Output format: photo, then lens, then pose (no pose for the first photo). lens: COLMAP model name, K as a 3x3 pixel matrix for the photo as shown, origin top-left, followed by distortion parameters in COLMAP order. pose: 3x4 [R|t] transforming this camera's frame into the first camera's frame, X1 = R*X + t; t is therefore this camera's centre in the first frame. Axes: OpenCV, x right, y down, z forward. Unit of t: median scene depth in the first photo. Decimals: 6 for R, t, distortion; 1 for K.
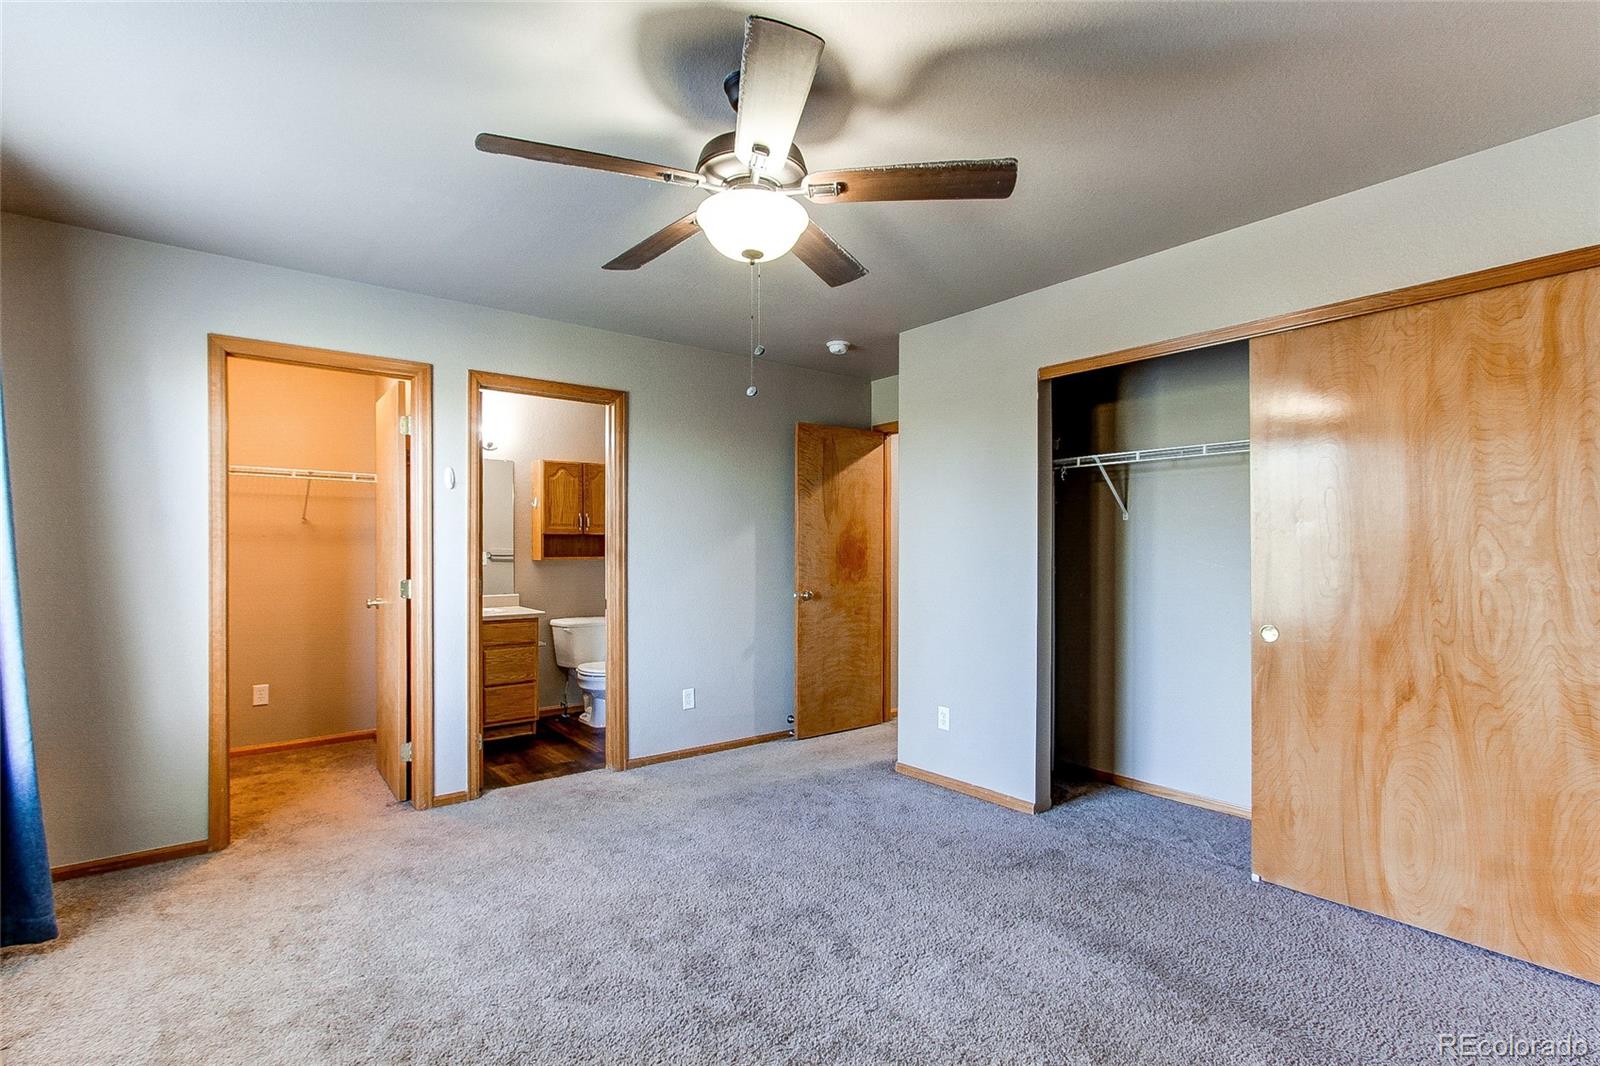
lens RADIAL K [[751.8, 0, 801.7], [0, 751.8, 541.3], [0, 0, 1]] dist [-0.000900, 0.000067]
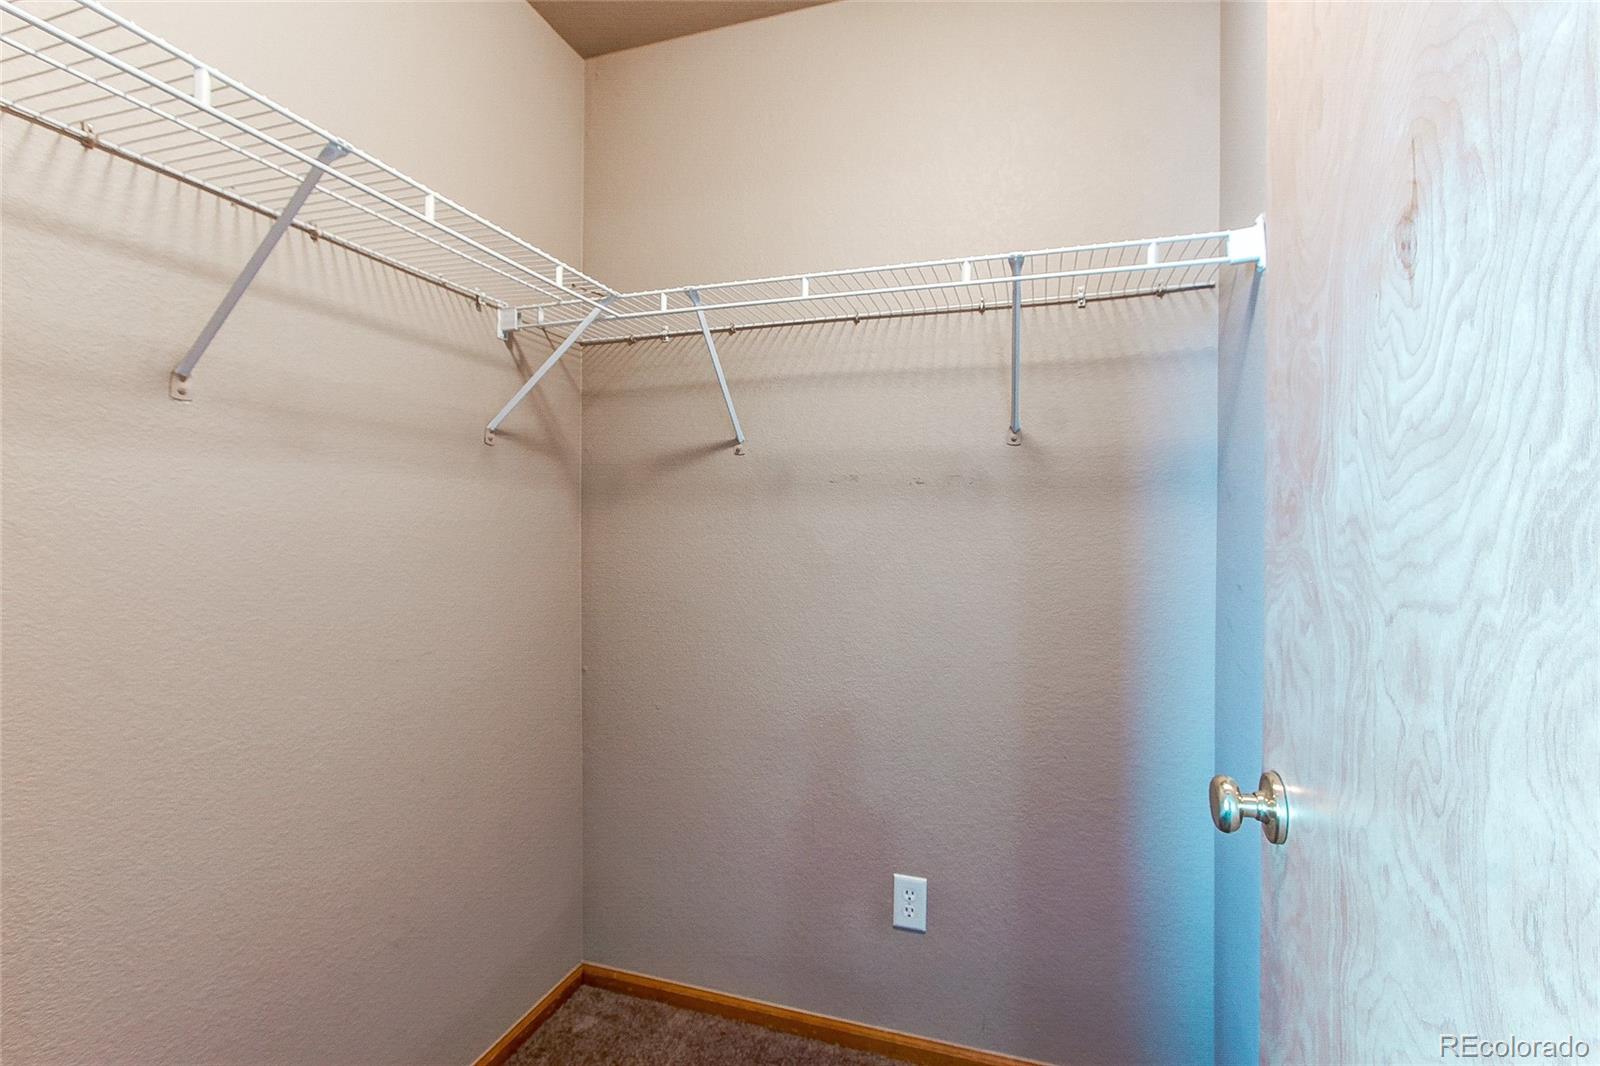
lens RADIAL K [[751.8, 0, 798.4], [0, 751.8, 530.5], [0, 0, 1]] dist [-0.000900, 0.000067]
pose [[0.569122, 0.017149, -0.822074, -0.443540], [-0.000447, 0.999789, 0.020547, 0.009762], [0.822253, -0.011326, 0.569010, 0.739358]]
